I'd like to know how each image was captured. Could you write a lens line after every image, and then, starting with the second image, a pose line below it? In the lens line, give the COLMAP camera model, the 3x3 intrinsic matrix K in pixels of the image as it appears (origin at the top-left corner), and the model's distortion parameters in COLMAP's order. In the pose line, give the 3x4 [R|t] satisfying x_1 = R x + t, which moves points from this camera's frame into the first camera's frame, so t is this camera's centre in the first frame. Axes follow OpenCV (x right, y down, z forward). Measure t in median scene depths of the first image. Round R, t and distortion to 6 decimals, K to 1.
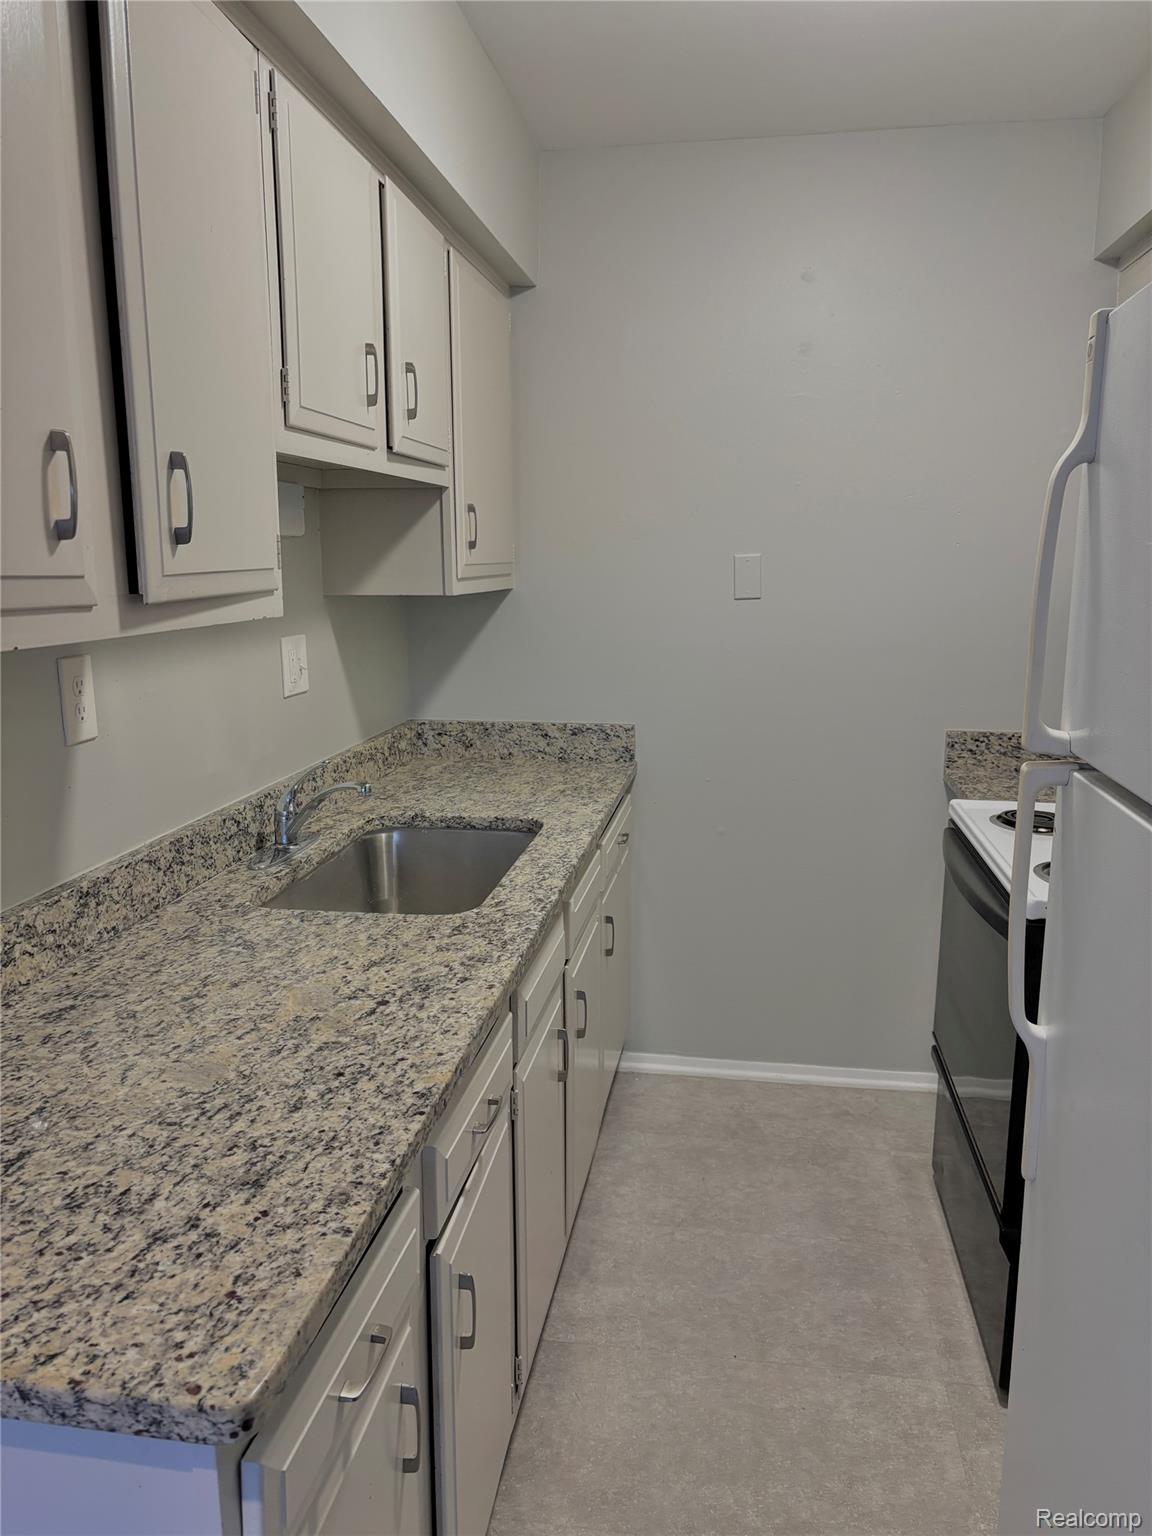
lens RADIAL K [[1129.6, 0, 576.0], [0, 1129.6, 768.0], [0, 0, 1]] dist [0.055025, -0.050096]
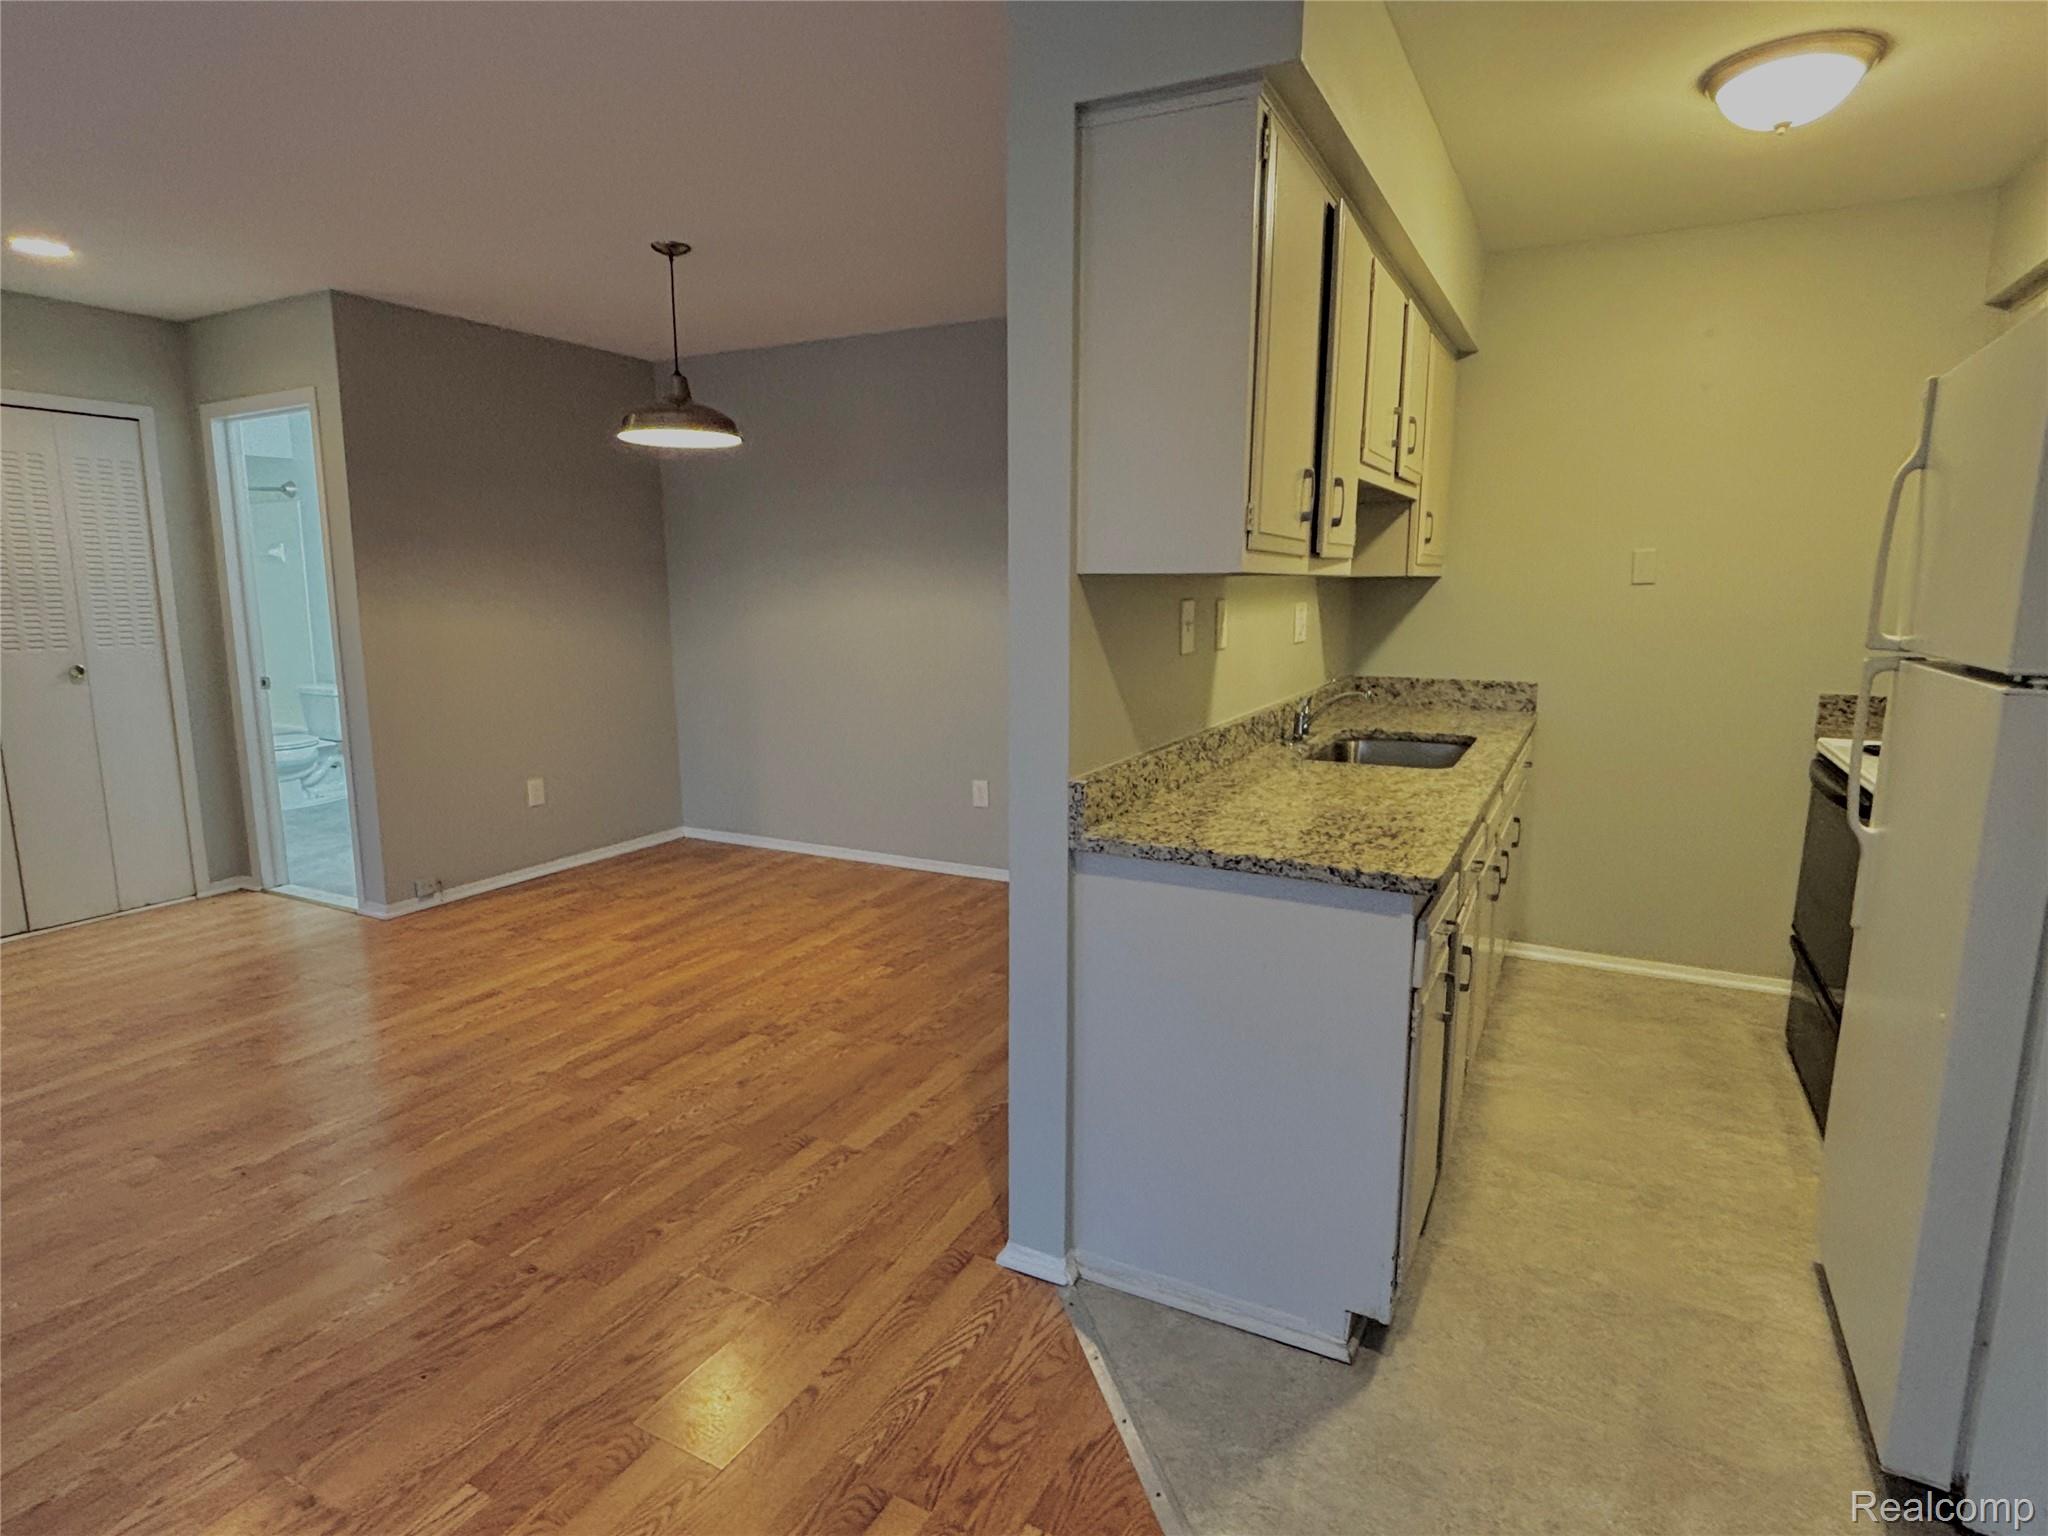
lens RADIAL K [[1098.5, 0, 1024.0], [0, 1098.5, 768.0], [0, 0, 1]] dist [0.001021, 0.000792]
pose [[0.947302, 0.056752, -0.315276, -0.125561], [-0.062086, 0.998047, -0.006894, 0.128124], [0.314269, 0.026105, 0.948975, -0.452900]]
